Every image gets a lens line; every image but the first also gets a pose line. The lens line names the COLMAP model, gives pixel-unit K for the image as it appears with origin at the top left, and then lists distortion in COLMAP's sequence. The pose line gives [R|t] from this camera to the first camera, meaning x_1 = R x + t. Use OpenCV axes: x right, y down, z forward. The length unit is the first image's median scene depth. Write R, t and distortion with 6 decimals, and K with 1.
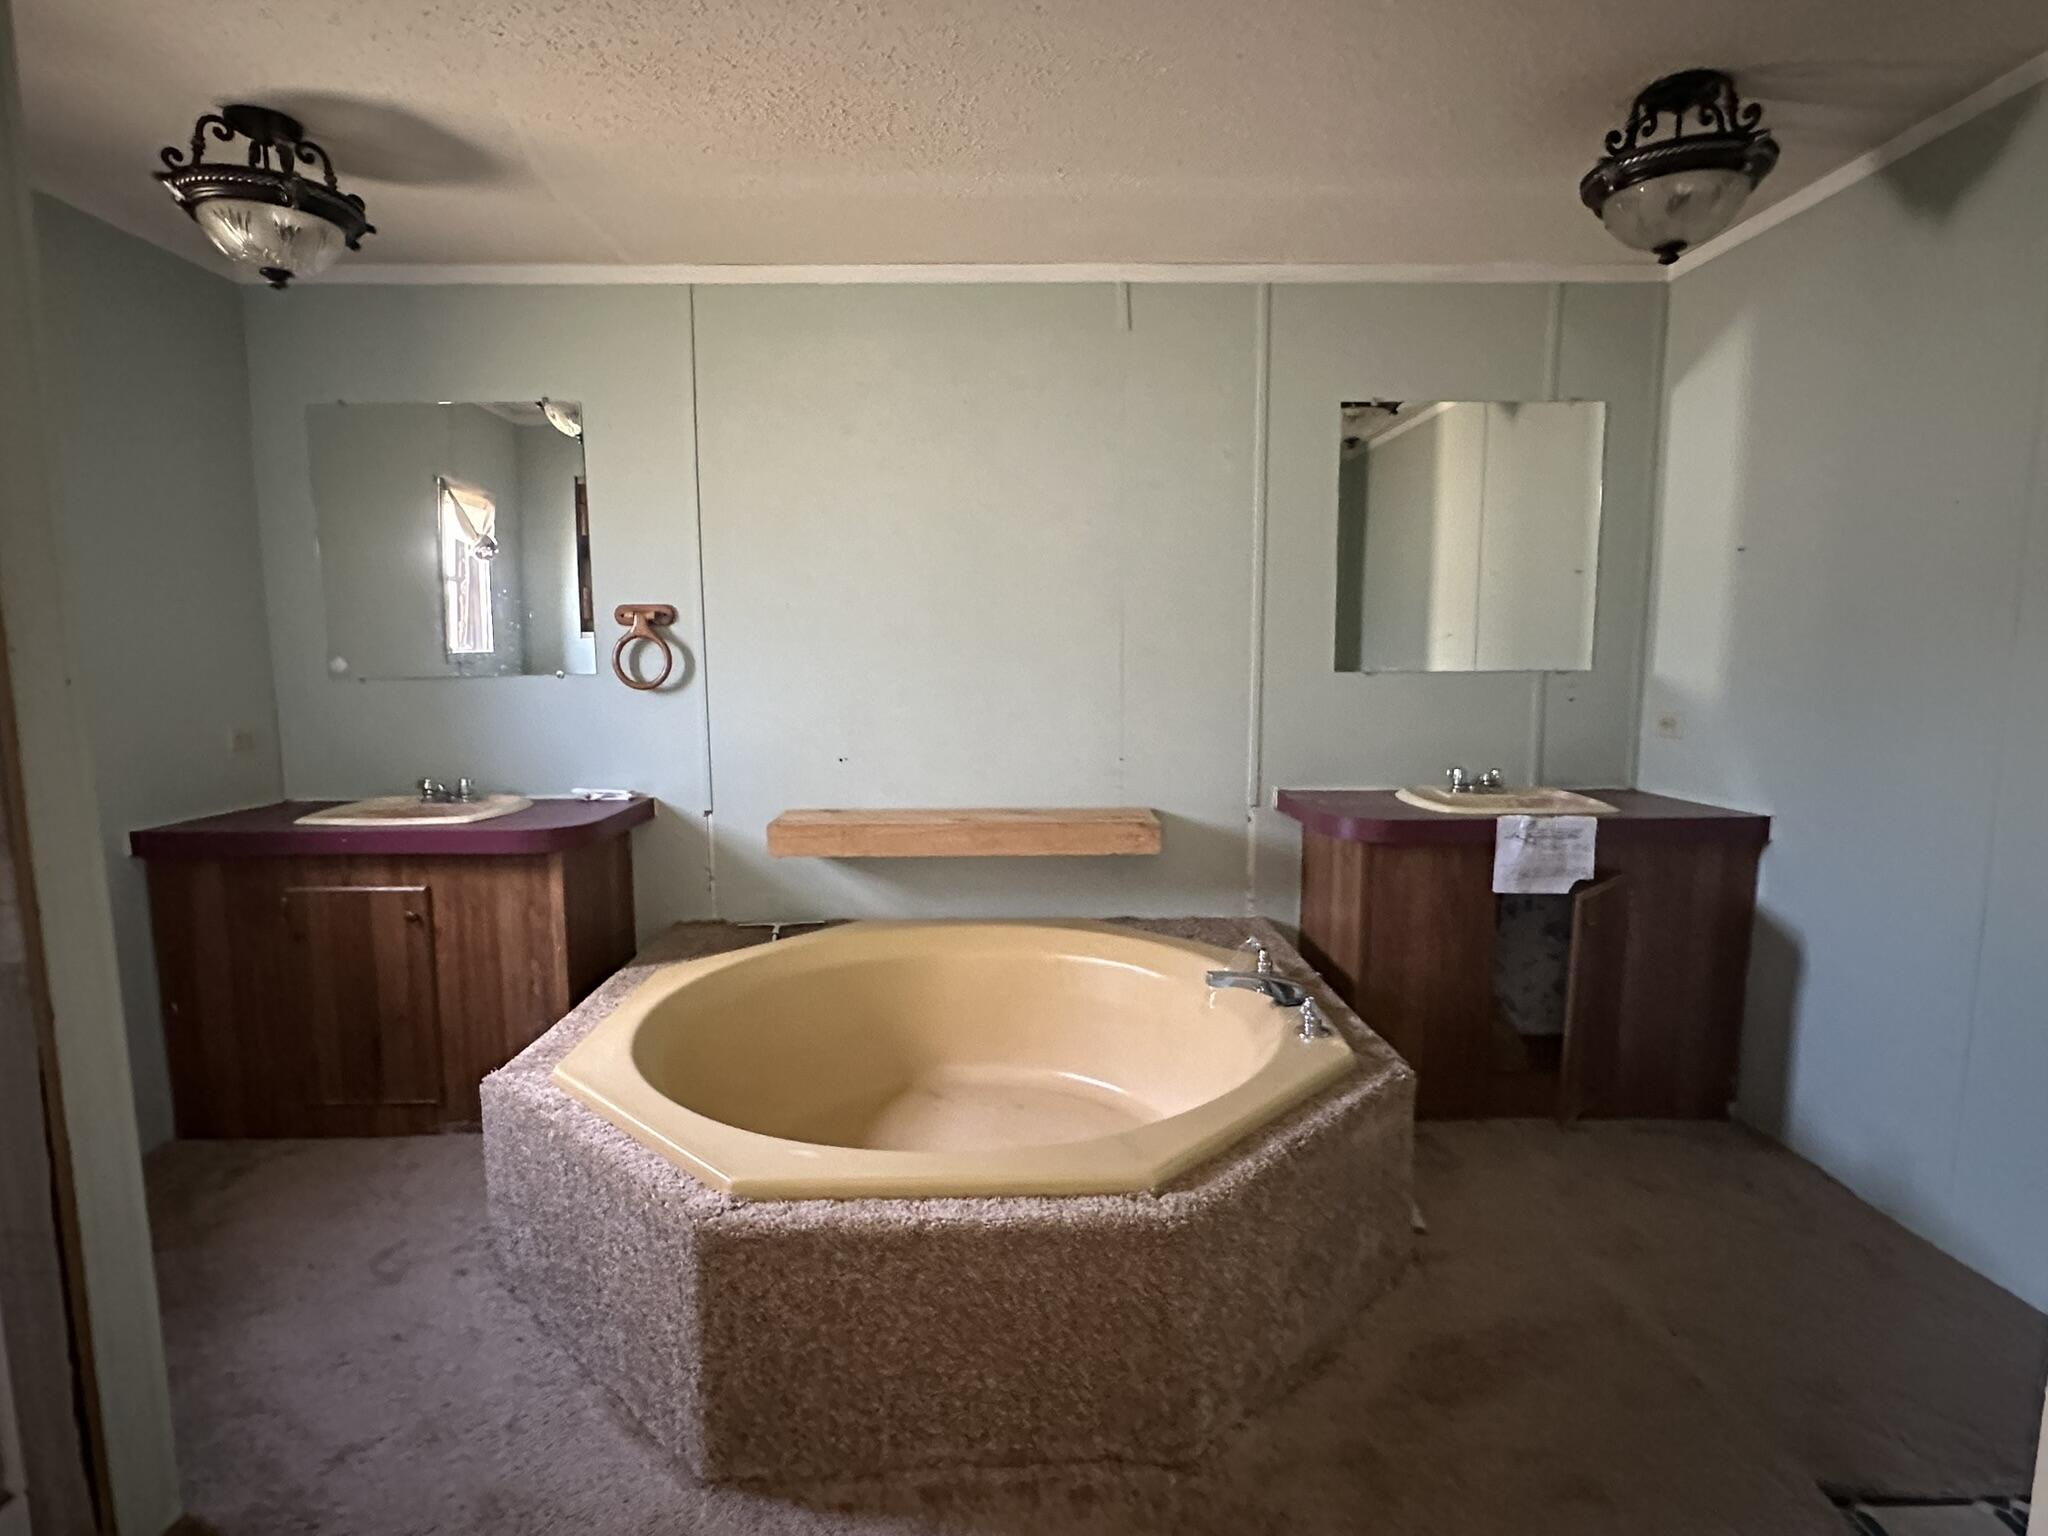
lens RADIAL K [[1057.4, 0, 1020.7], [0, 1057.4, 771.9], [0, 0, 1]] dist [-0.004428, 0.001033]
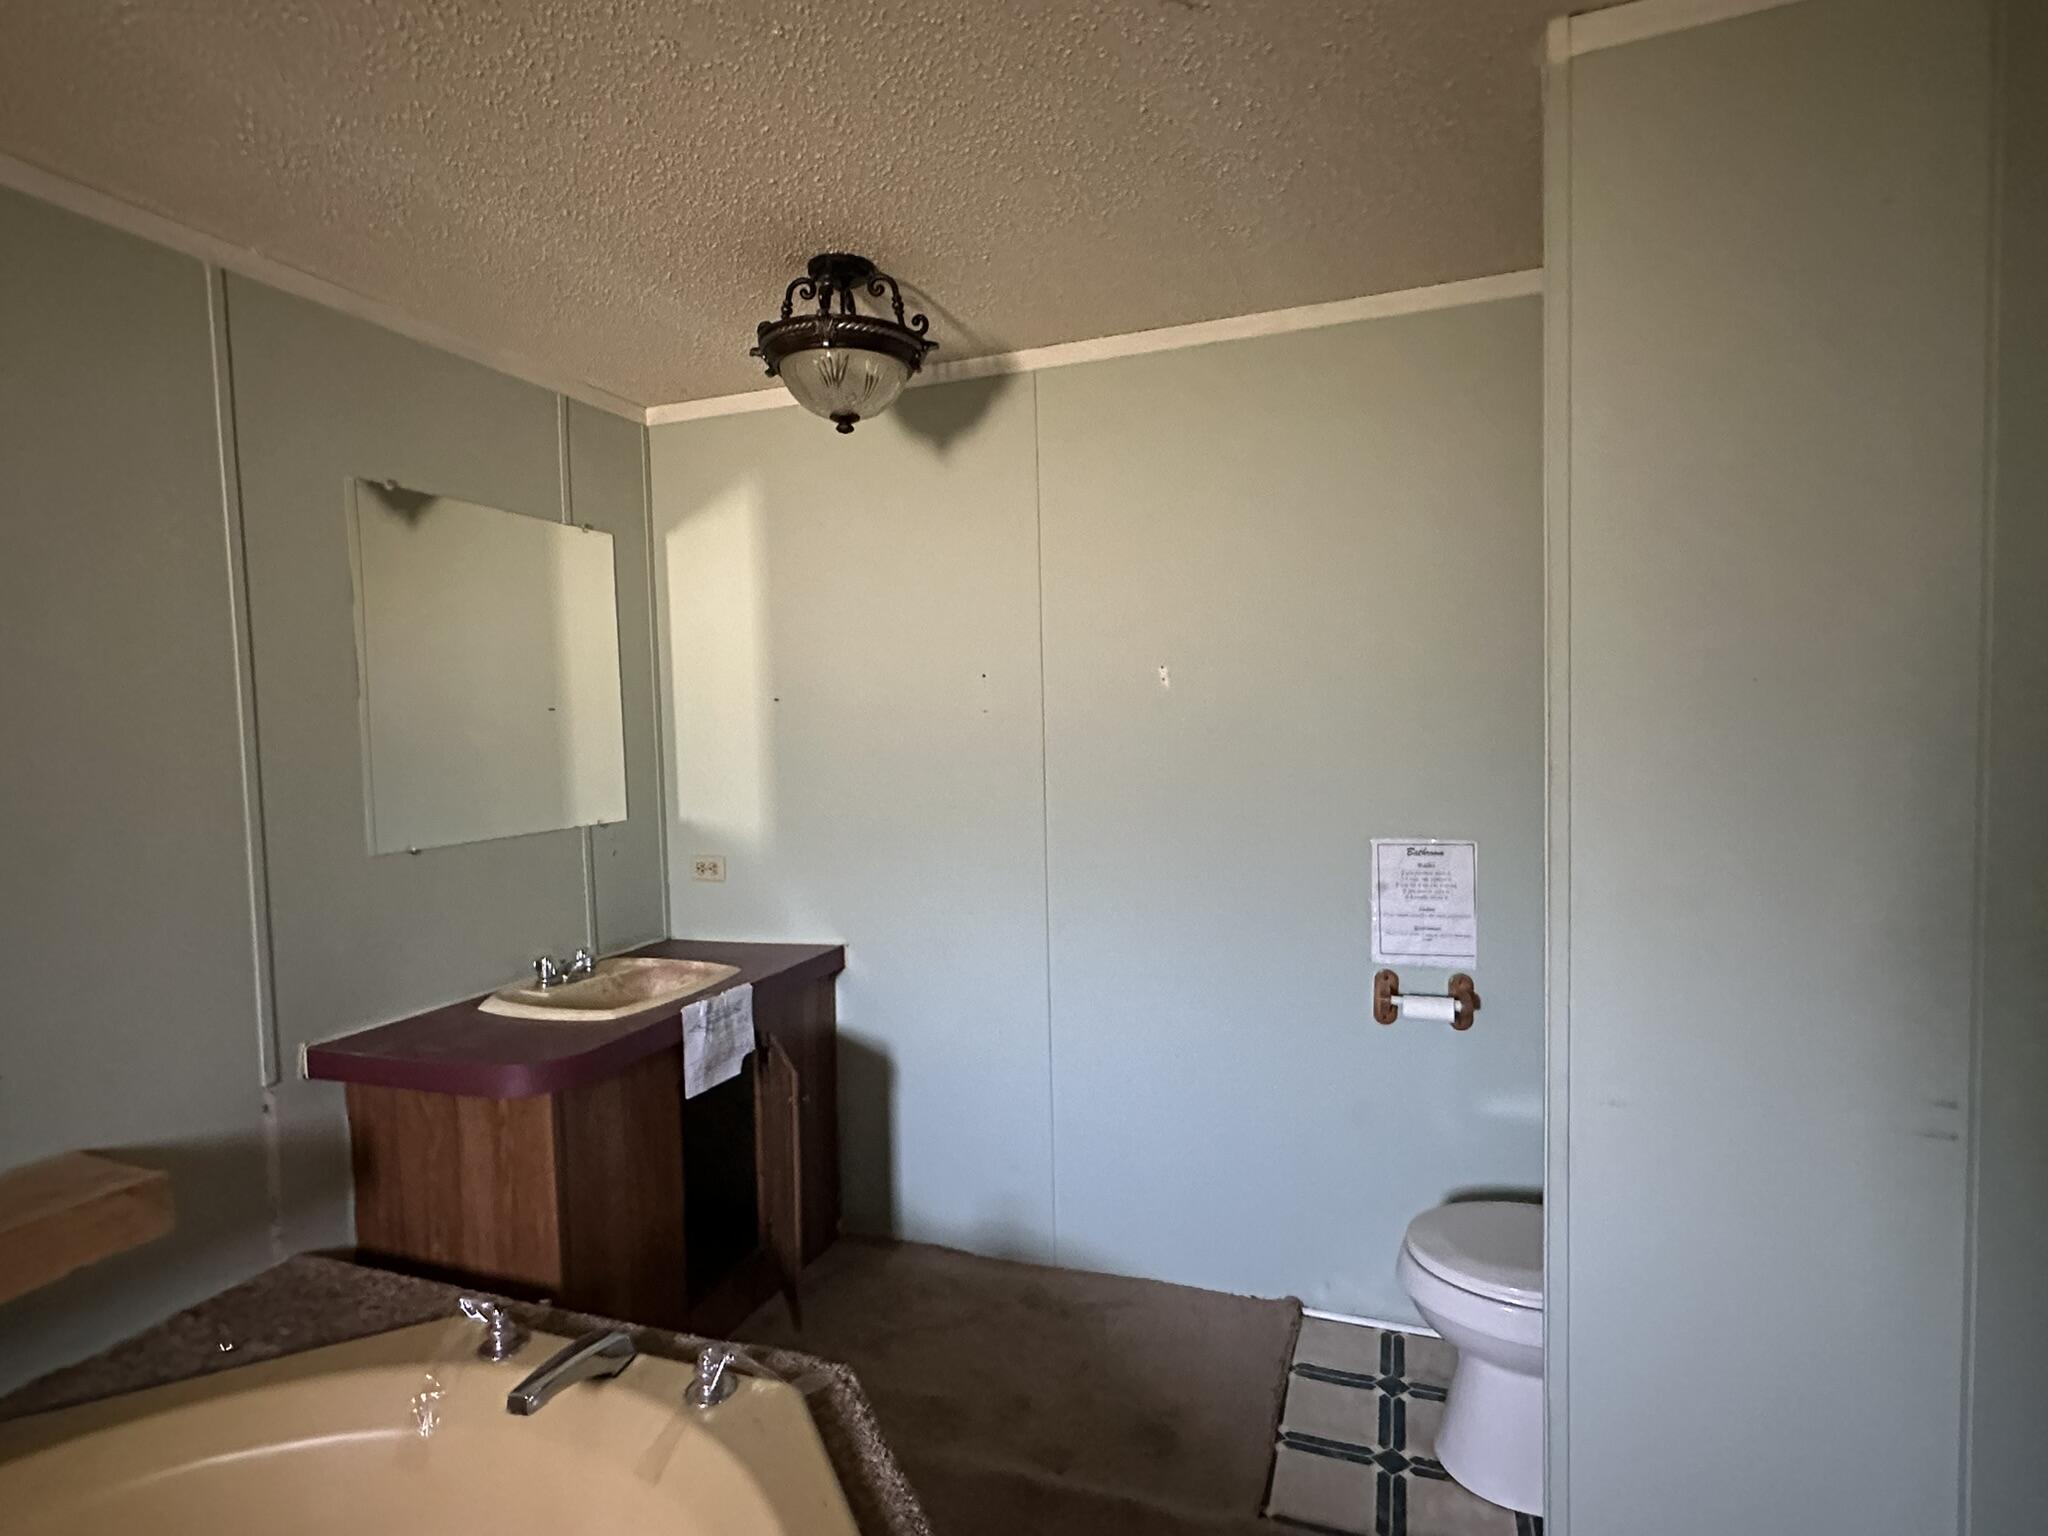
lens RADIAL K [[1057.4, 0, 1021.5], [0, 1057.4, 772.7], [0, 0, 1]] dist [-0.004428, 0.001033]
pose [[0.355879, -0.047960, 0.933301, -0.231787], [0.135025, 0.990842, -0.000570, -0.107873], [-0.924726, 0.126222, 0.359096, 0.417070]]
